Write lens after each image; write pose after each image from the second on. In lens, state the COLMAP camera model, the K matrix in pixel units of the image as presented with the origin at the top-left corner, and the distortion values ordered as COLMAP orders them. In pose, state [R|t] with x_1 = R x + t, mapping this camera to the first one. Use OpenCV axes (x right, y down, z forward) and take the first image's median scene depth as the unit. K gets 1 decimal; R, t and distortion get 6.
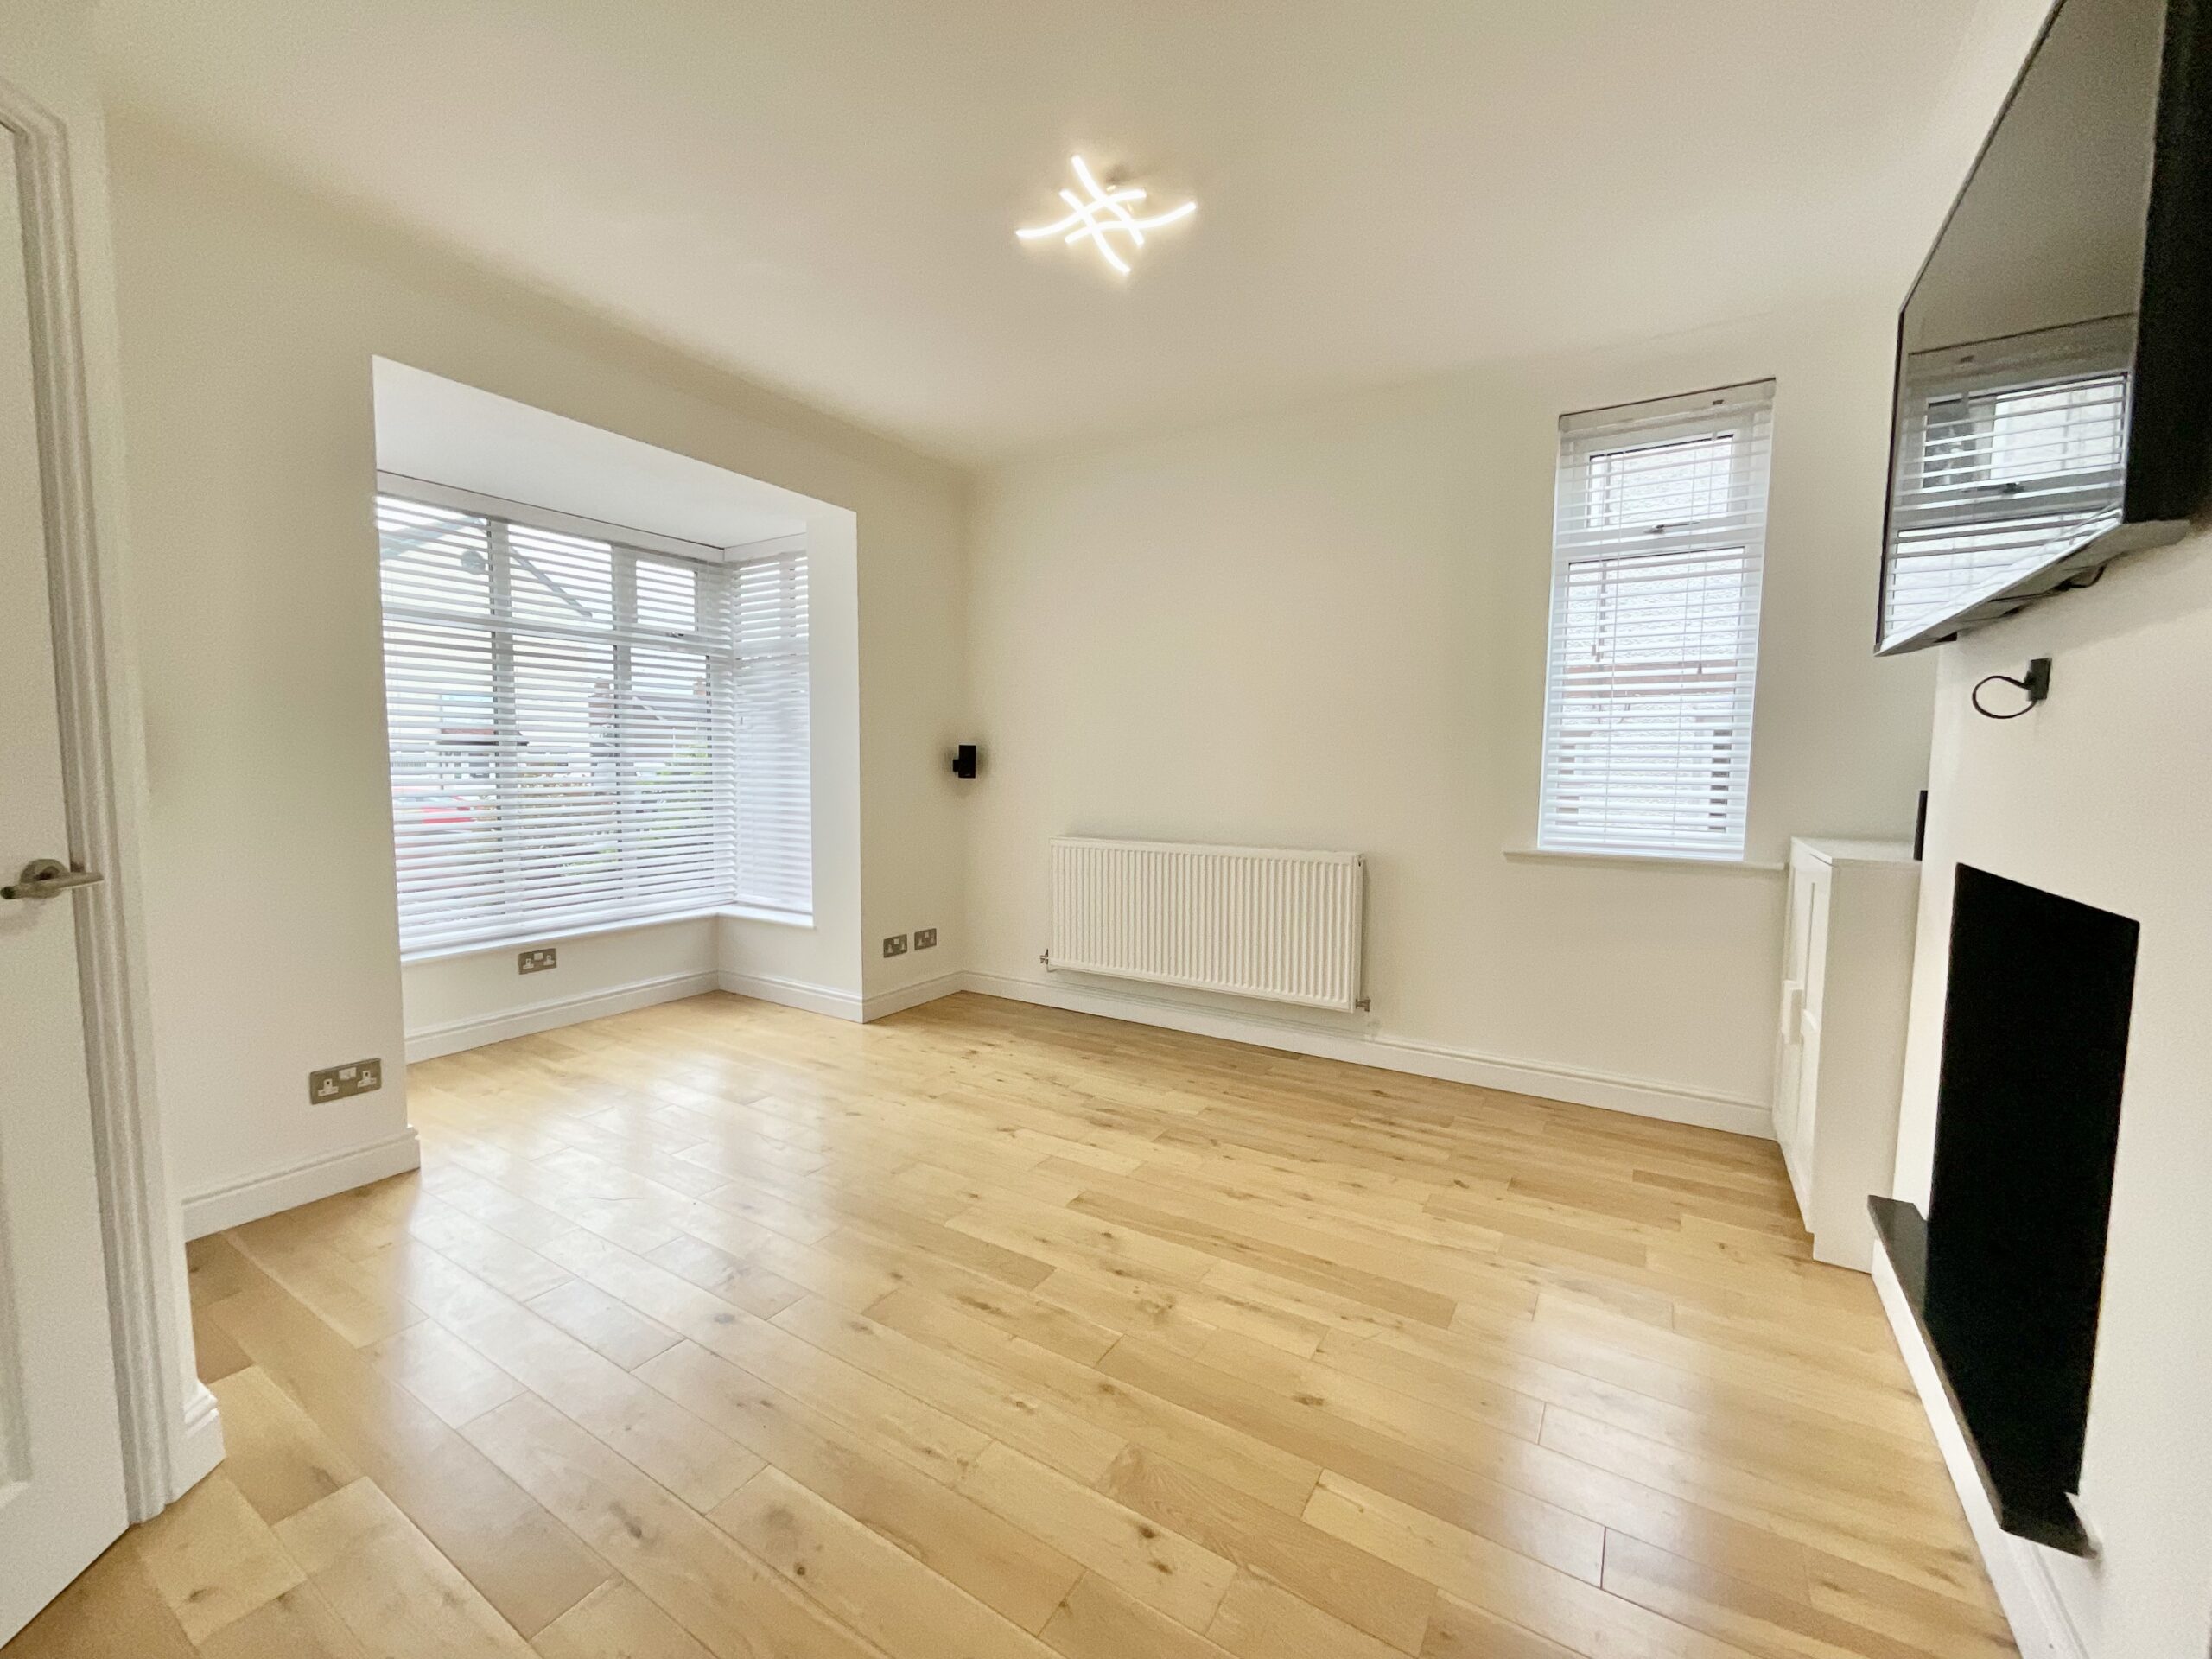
lens RADIAL K [[899.9, 0, 1109.7], [0, 899.9, 829.1], [0, 0, 1]] dist [0.002753, 0.000792]
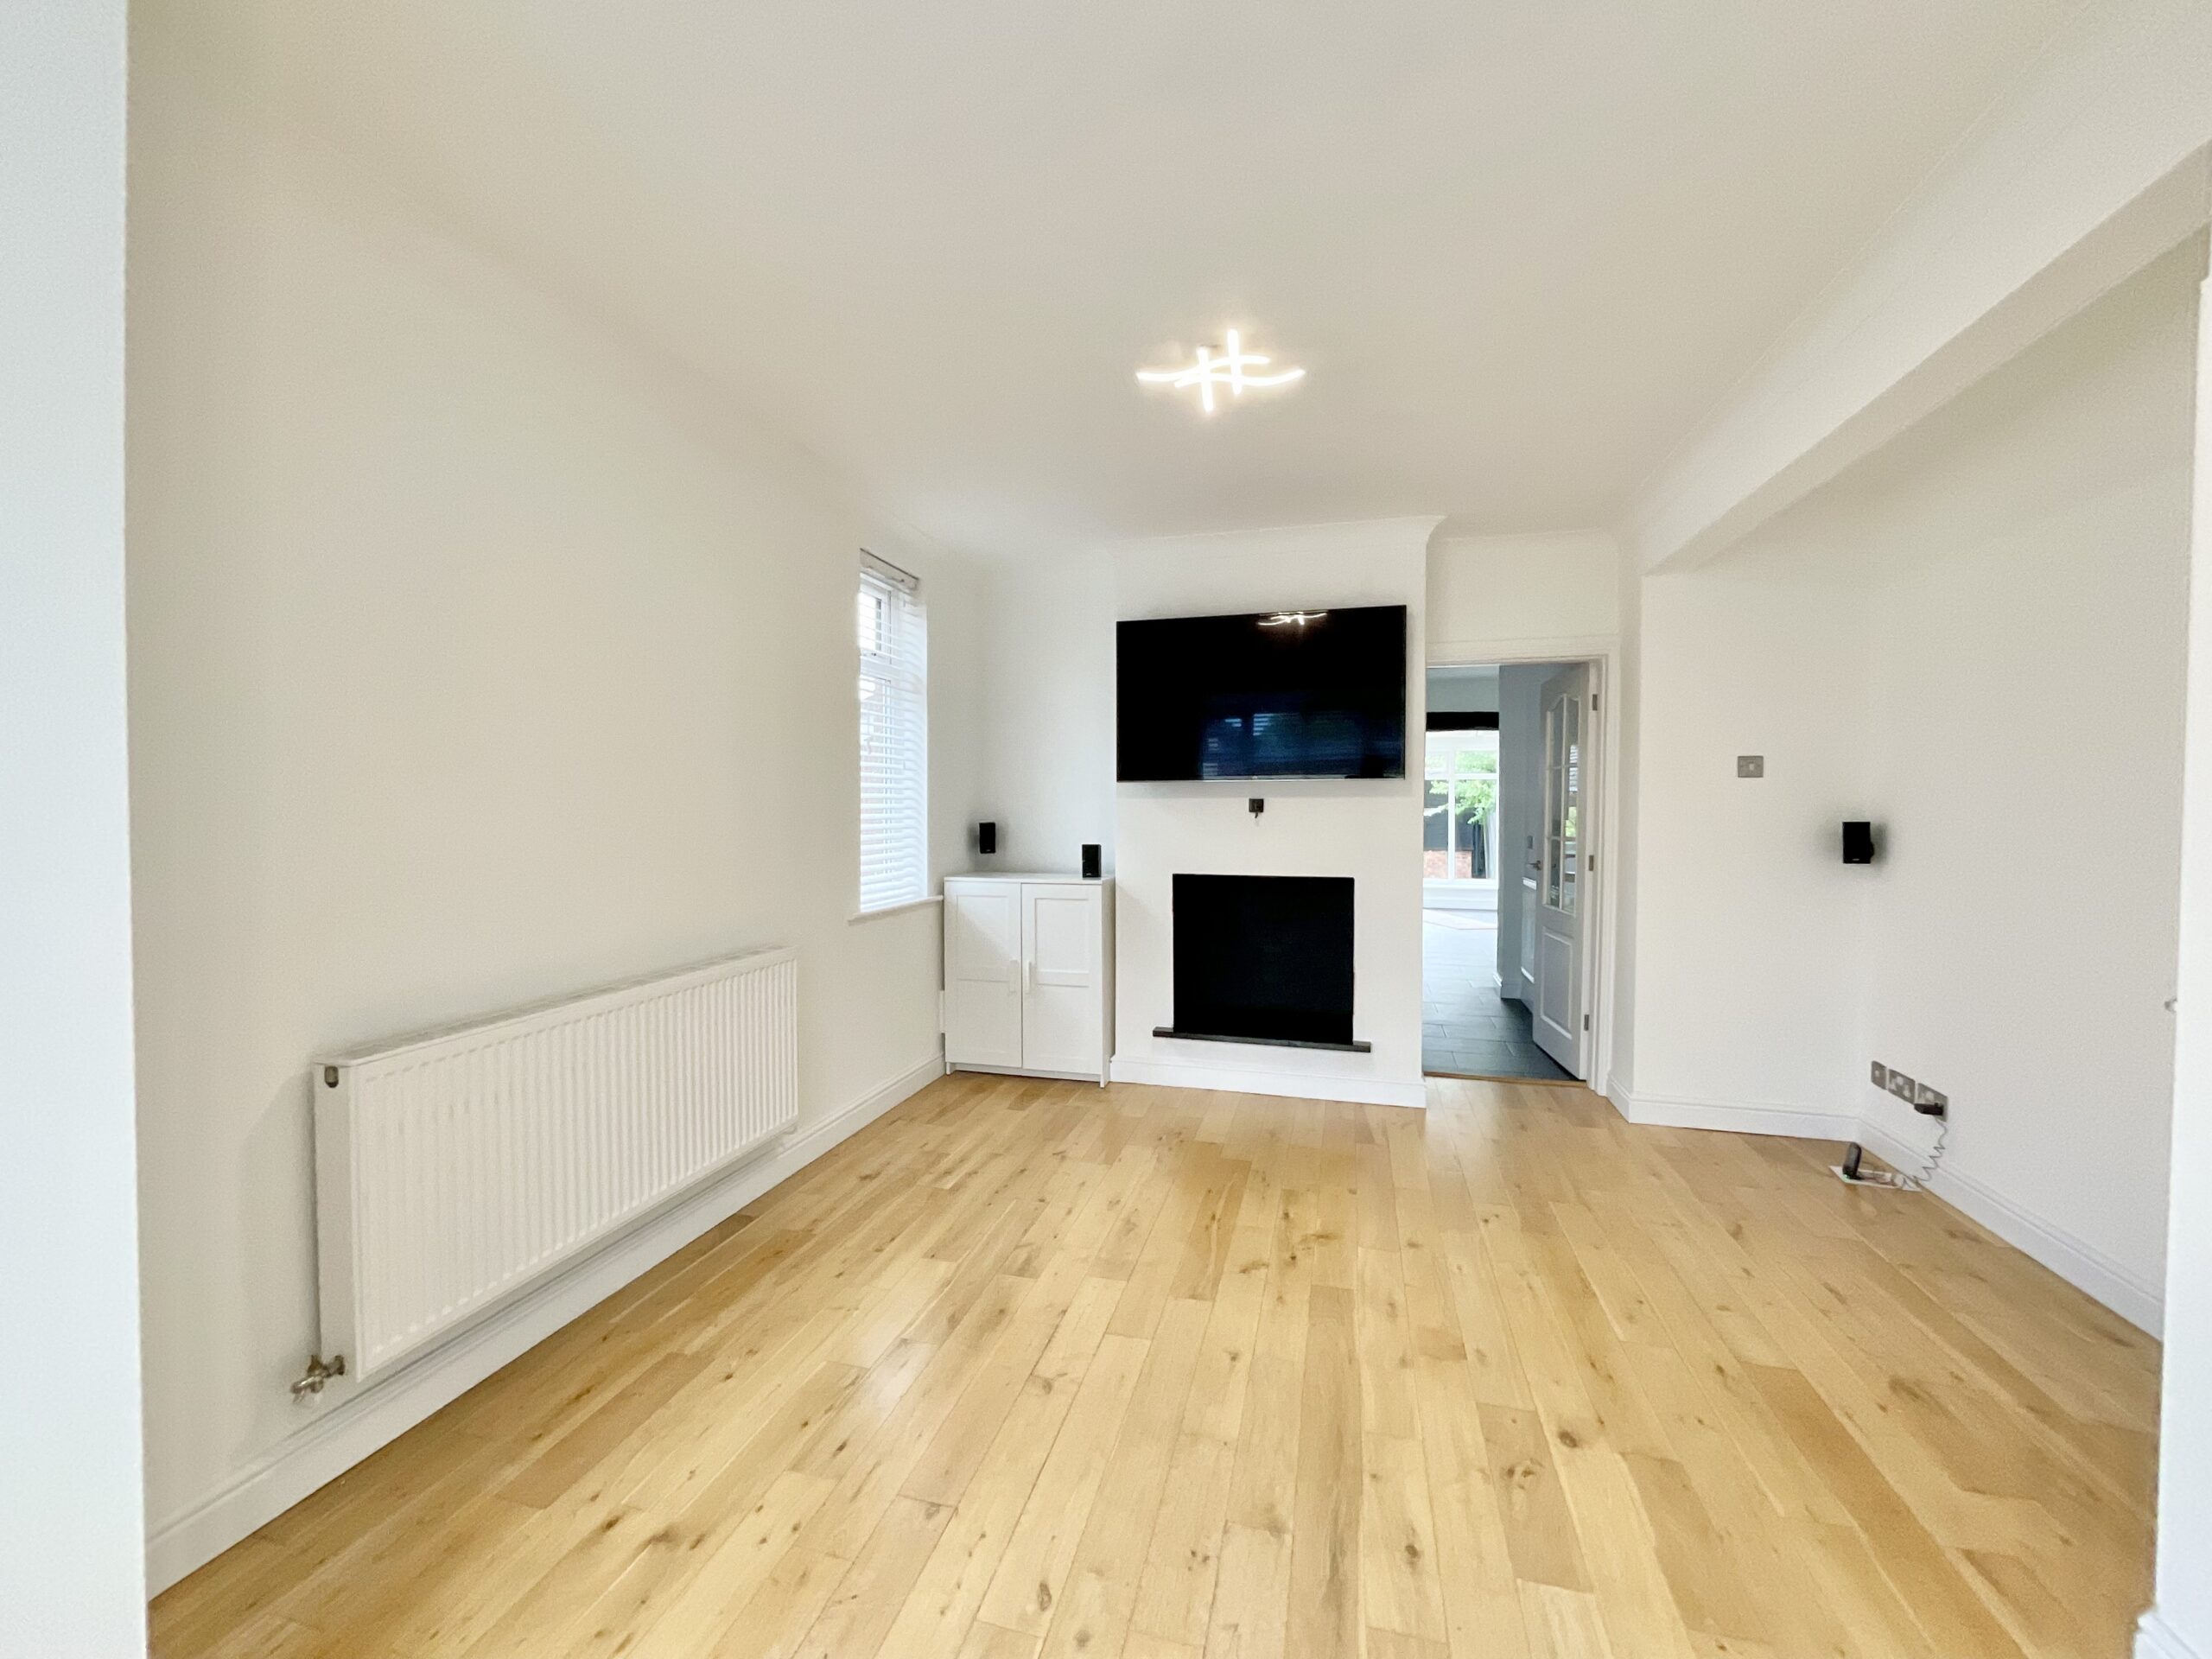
lens RADIAL K [[899.9, 0, 1101.9], [0, 899.9, 827.6], [0, 0, 1]] dist [0.002753, 0.000792]
pose [[-0.286892, -0.030449, 0.957479, -0.730665], [0.068141, 0.996314, 0.052101, -0.125910], [-0.955536, 0.080191, -0.283760, 1.038317]]
